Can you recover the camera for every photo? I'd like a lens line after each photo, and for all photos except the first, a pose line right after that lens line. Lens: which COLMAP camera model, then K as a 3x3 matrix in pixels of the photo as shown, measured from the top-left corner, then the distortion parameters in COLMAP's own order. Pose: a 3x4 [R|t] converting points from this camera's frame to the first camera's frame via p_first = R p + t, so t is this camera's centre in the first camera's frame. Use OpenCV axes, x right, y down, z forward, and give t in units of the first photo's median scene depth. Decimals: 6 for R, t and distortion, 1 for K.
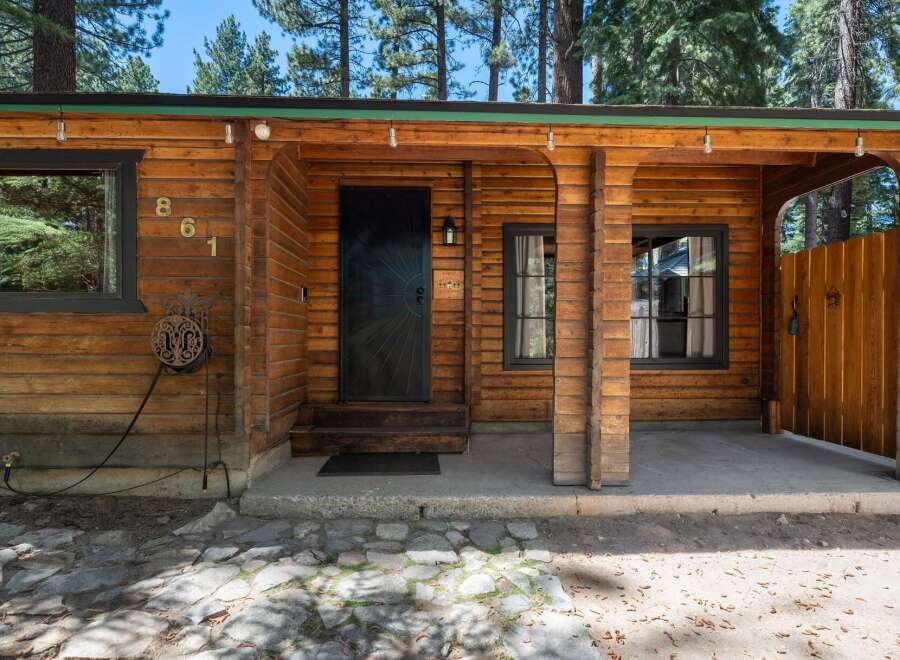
lens RADIAL K [[448.6, 0, 450.9], [0, 448.6, 329.4], [0, 0, 1]] dist [-0.009619, 0.005821]
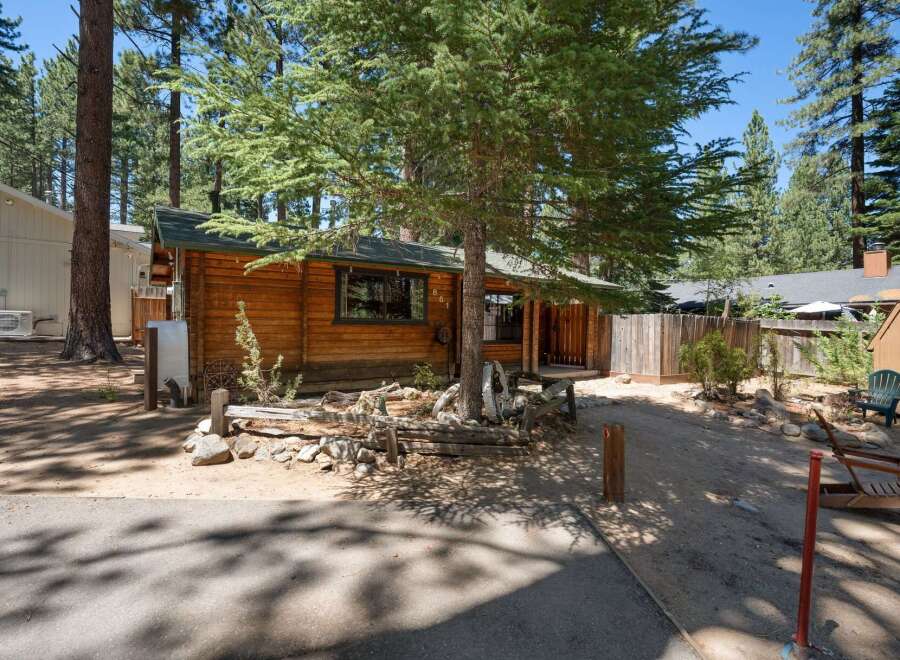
lens RADIAL K [[448.6, 0, 449.7], [0, 448.6, 333.3], [0, 0, 1]] dist [-0.009619, 0.005821]
pose [[0.823448, -0.006944, 0.567350, -2.361228], [0.000995, 0.999941, 0.010794, -0.017335], [-0.567391, -0.008323, 0.823406, -1.687587]]
